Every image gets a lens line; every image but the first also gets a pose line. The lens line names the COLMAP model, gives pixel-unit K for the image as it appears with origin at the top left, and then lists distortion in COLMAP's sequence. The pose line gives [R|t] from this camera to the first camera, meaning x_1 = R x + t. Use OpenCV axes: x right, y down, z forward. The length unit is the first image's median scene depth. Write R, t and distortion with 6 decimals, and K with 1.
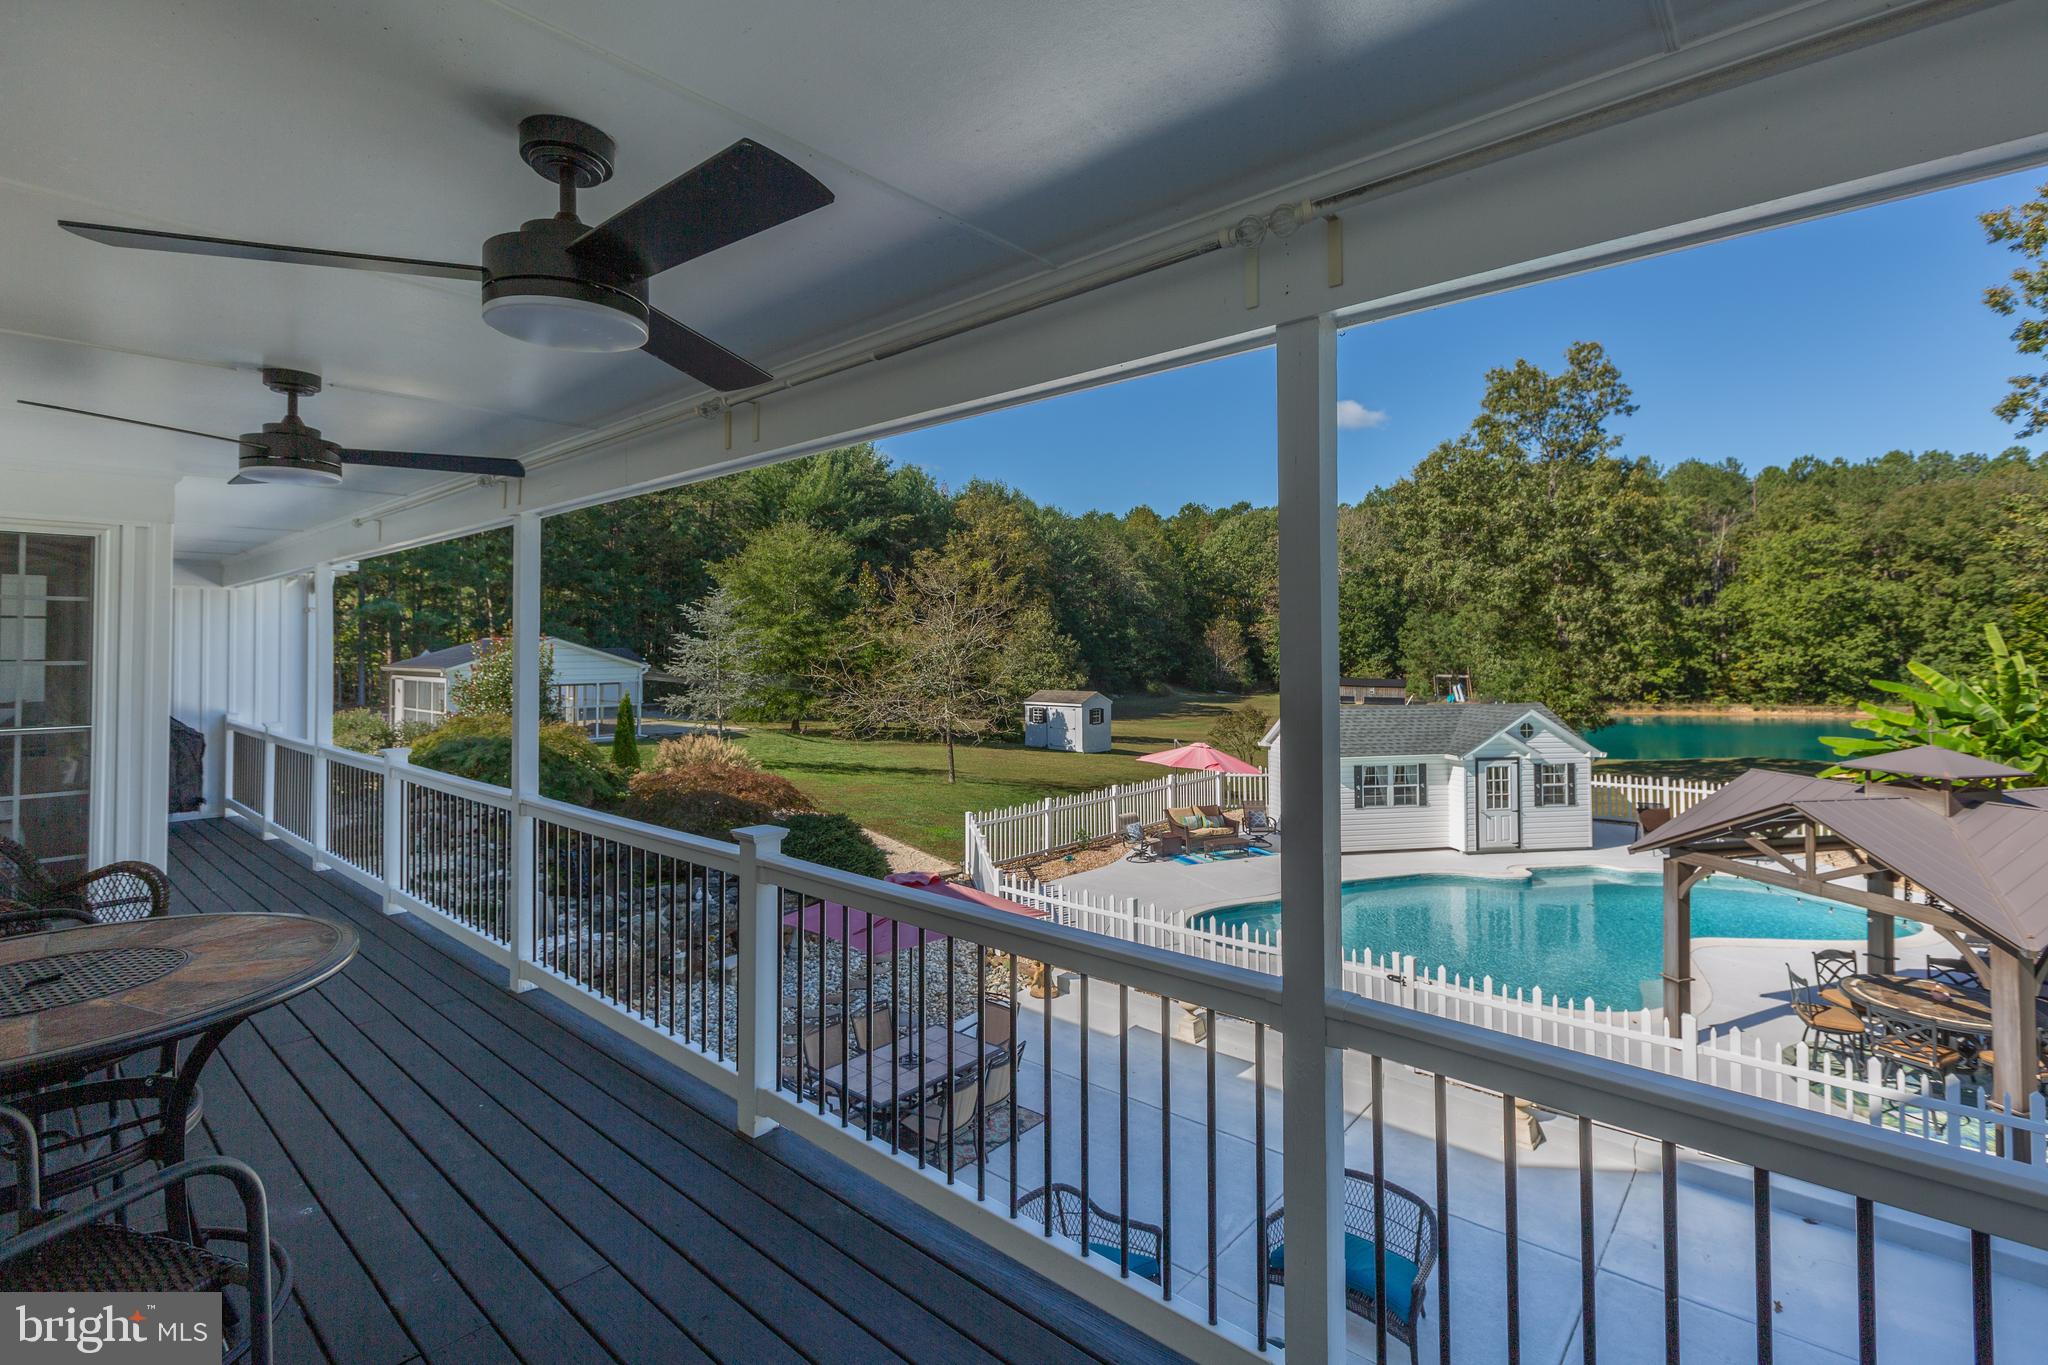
lens RADIAL K [[910.4, 0, 1020.8], [0, 910.4, 630.3], [0, 0, 1]] dist [-0.000470, -0.000183]
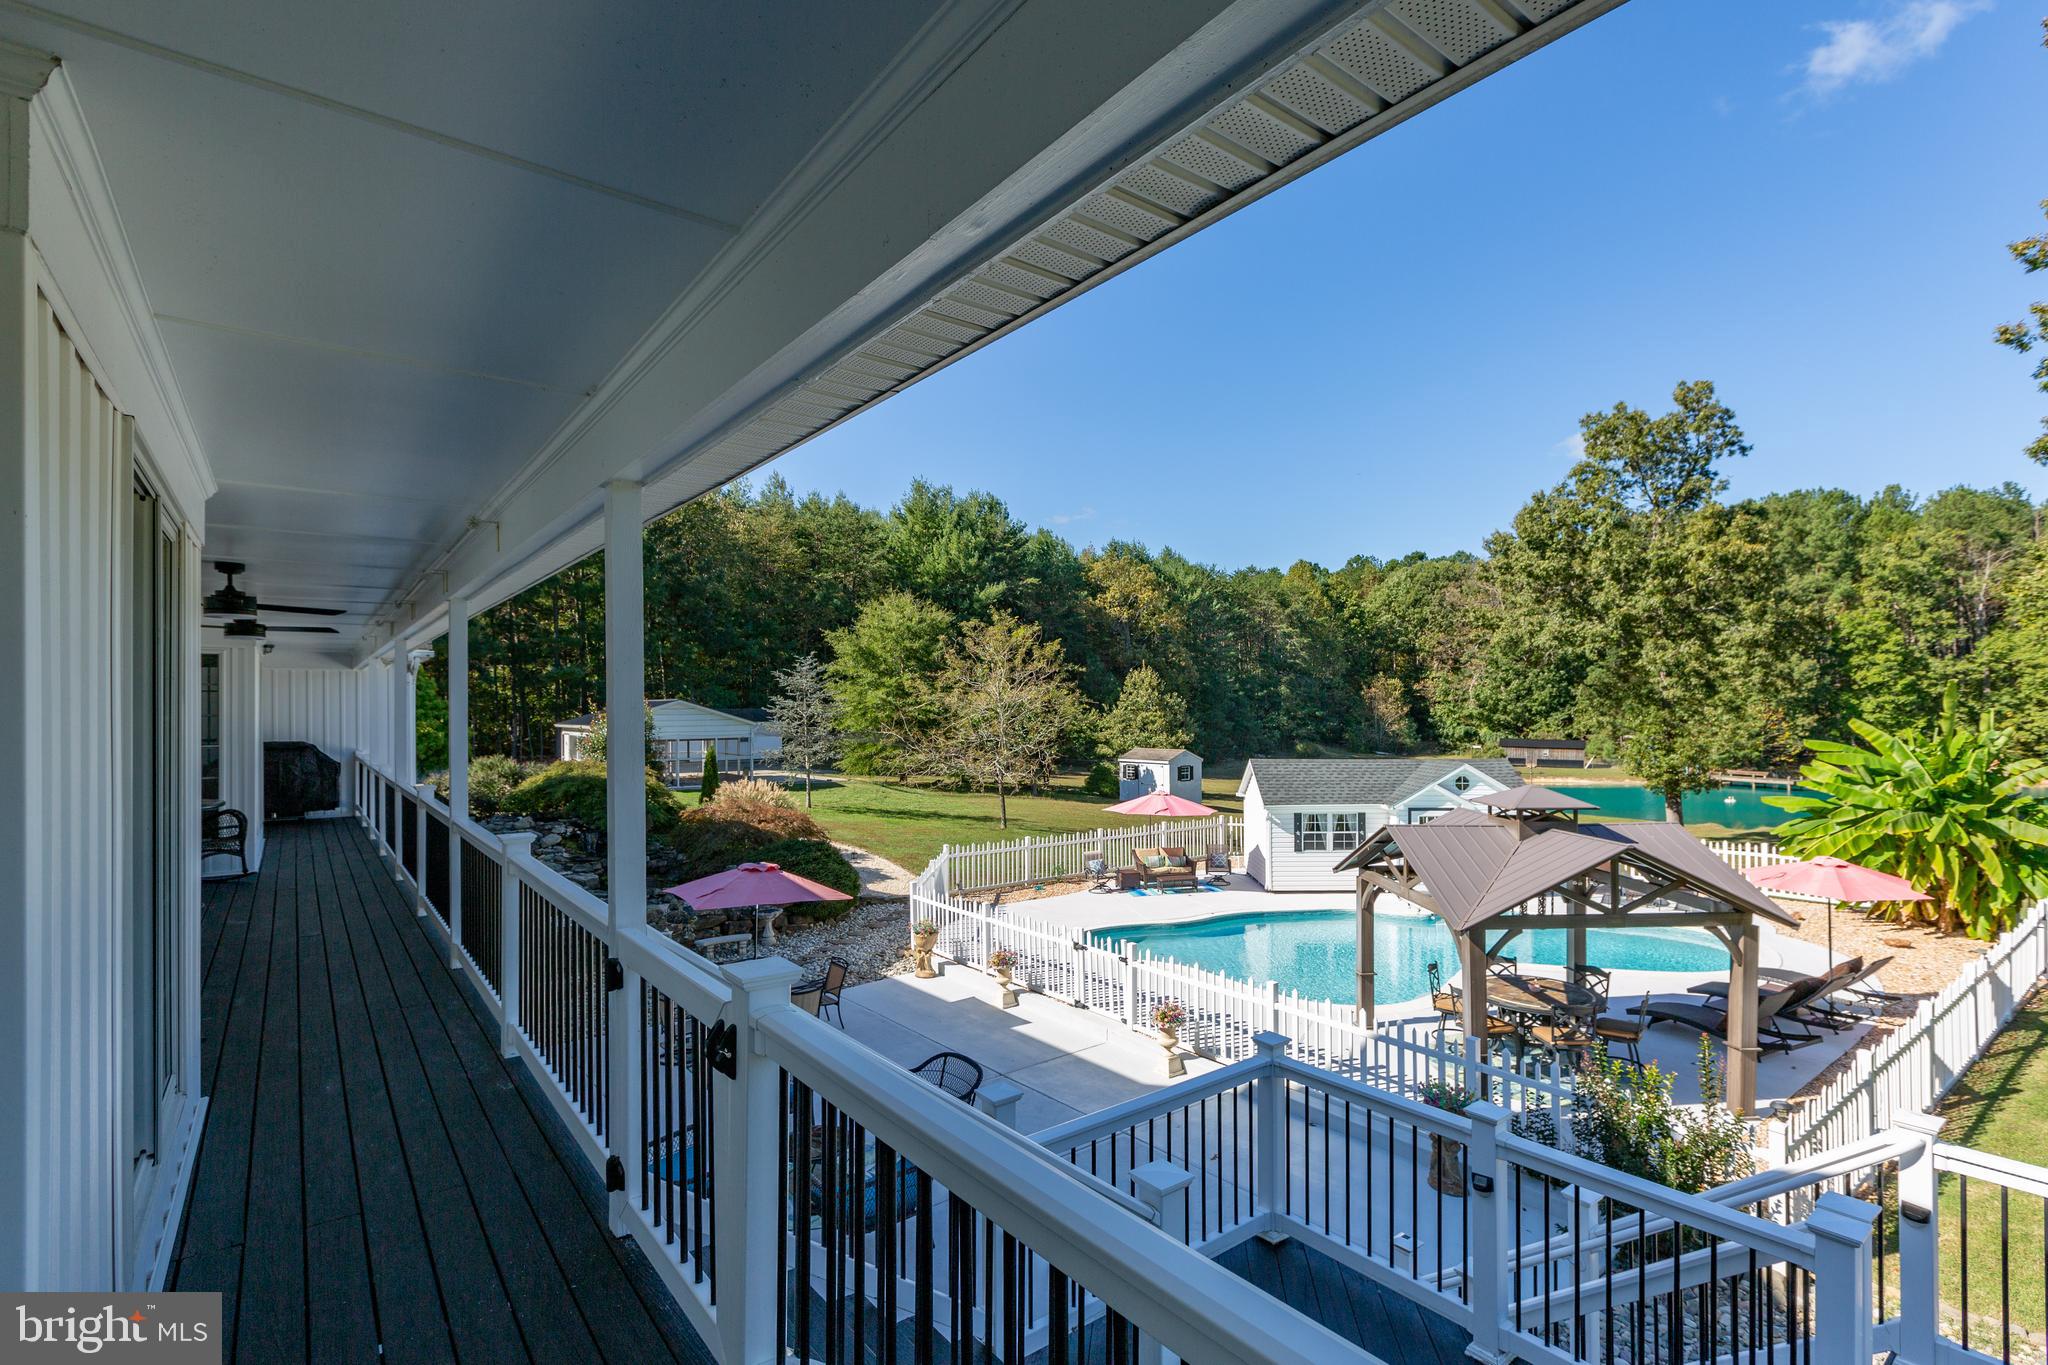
lens RADIAL K [[931.2, 0, 1031.6], [0, 931.2, 713.3], [0, 0, 1]] dist [-0.007253, 0.000199]
pose [[0.981408, -0.001776, -0.191924, 0.129140], [0.006593, 0.999679, 0.024466, -0.000679], [0.191819, -0.025277, 0.981105, -0.076570]]
